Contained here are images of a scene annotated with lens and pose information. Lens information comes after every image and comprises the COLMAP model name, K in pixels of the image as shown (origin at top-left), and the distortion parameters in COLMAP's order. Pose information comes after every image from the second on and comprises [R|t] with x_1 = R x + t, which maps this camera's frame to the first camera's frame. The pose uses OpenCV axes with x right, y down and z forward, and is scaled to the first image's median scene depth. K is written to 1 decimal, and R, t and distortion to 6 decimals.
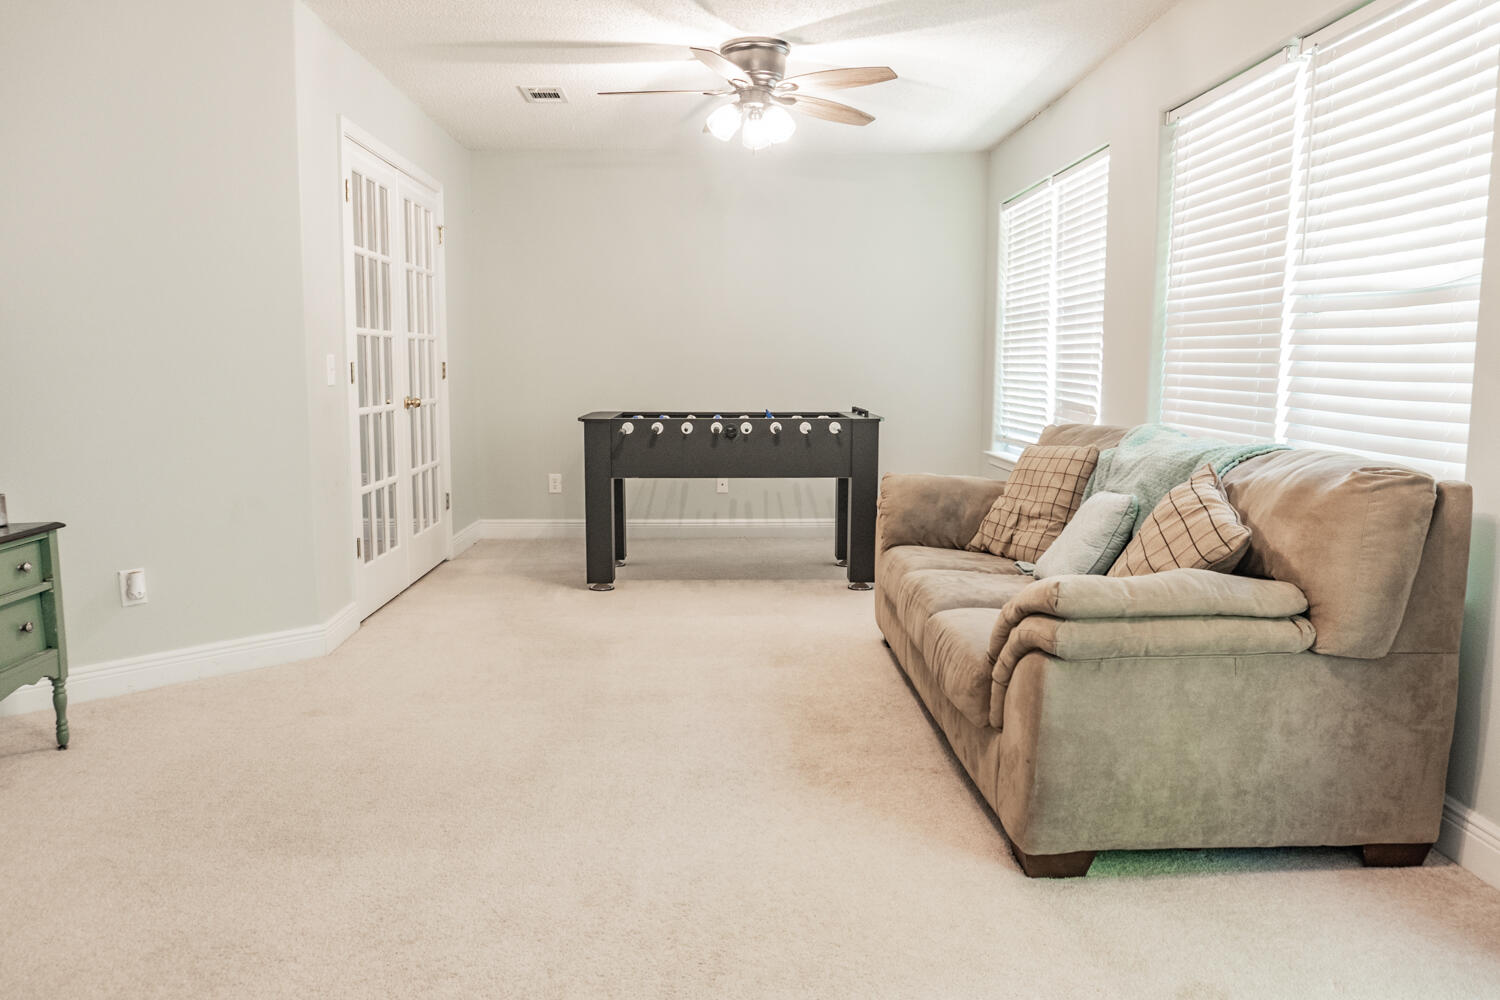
lens RADIAL K [[1058.6, 0, 750.0], [0, 1058.6, 500.0], [0, 0, 1]] dist [0.002804, 0.000770]
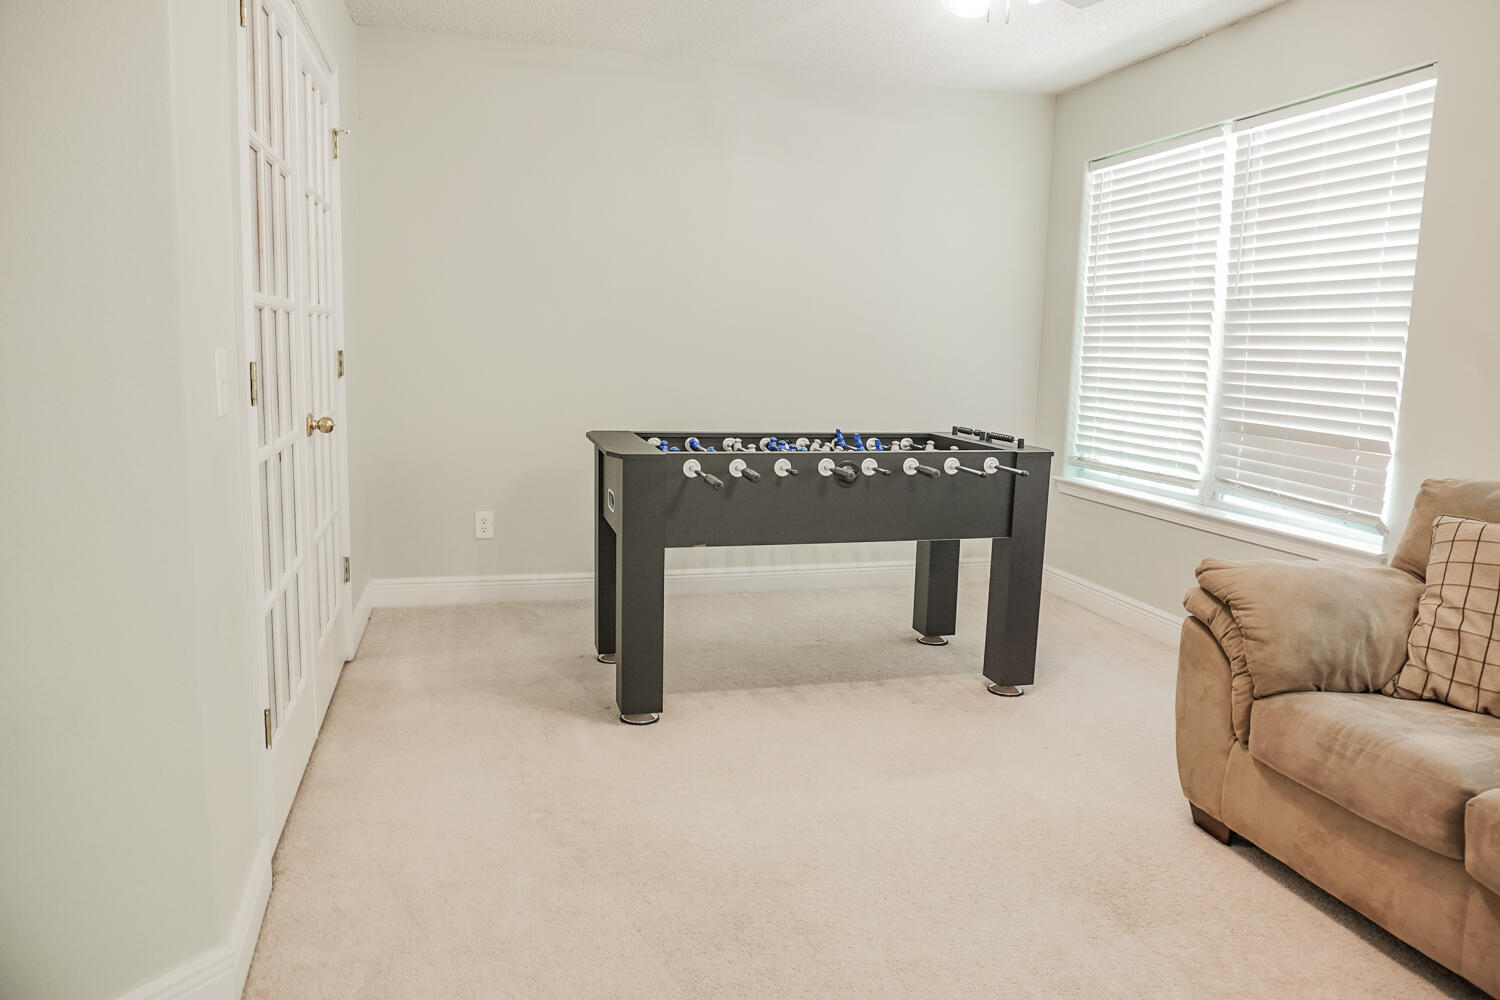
lens RADIAL K [[987.9, 0, 750.0], [0, 987.9, 500.0], [0, 0, 1]] dist [-0.000390, 0.001585]
pose [[0.969581, -0.014169, 0.244358, -0.213205], [0.006969, 0.999516, 0.030303, -0.062322], [-0.244670, -0.027678, 0.969211, 0.399627]]
